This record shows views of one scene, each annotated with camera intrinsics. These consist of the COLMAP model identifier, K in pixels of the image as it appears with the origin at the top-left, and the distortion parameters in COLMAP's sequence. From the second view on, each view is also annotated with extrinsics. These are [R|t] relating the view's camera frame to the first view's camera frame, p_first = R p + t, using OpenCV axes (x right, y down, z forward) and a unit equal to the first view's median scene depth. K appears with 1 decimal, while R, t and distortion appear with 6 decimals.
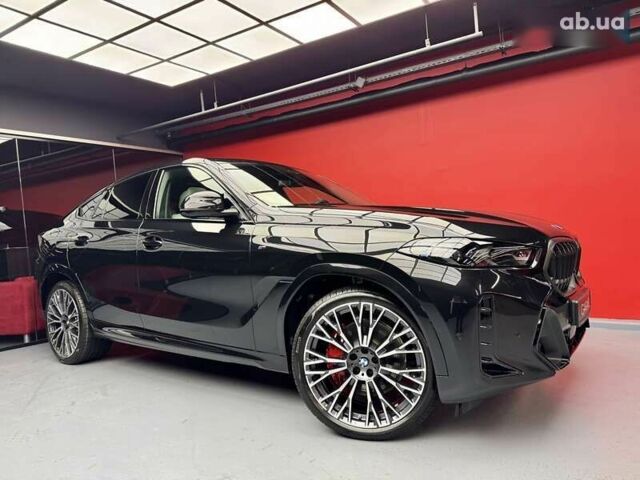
lens RADIAL K [[447.1, 0, 320.0], [0, 447.1, 240.0], [0, 0, 1]] dist [0.099237, -0.141595]
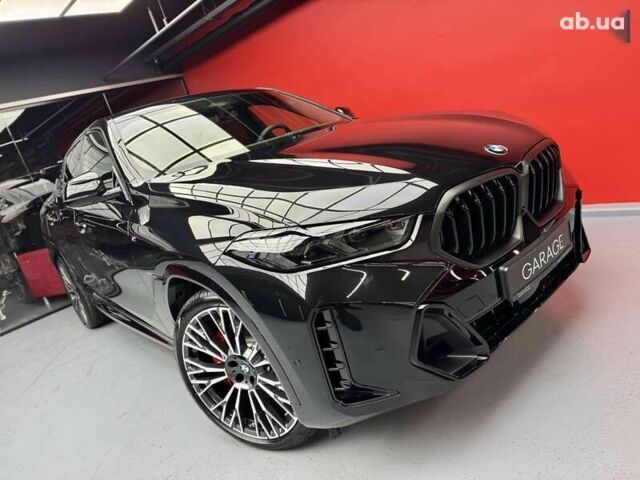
lens RADIAL K [[448.6, 0, 320.0], [0, 448.6, 240.0], [0, 0, 1]] dist [0.037556, -0.061507]
pose [[0.956008, -0.146216, -0.254301, 0.481106], [0.211332, 0.944531, 0.251395, -0.138671], [0.203437, -0.294078, 0.933880, 0.313397]]
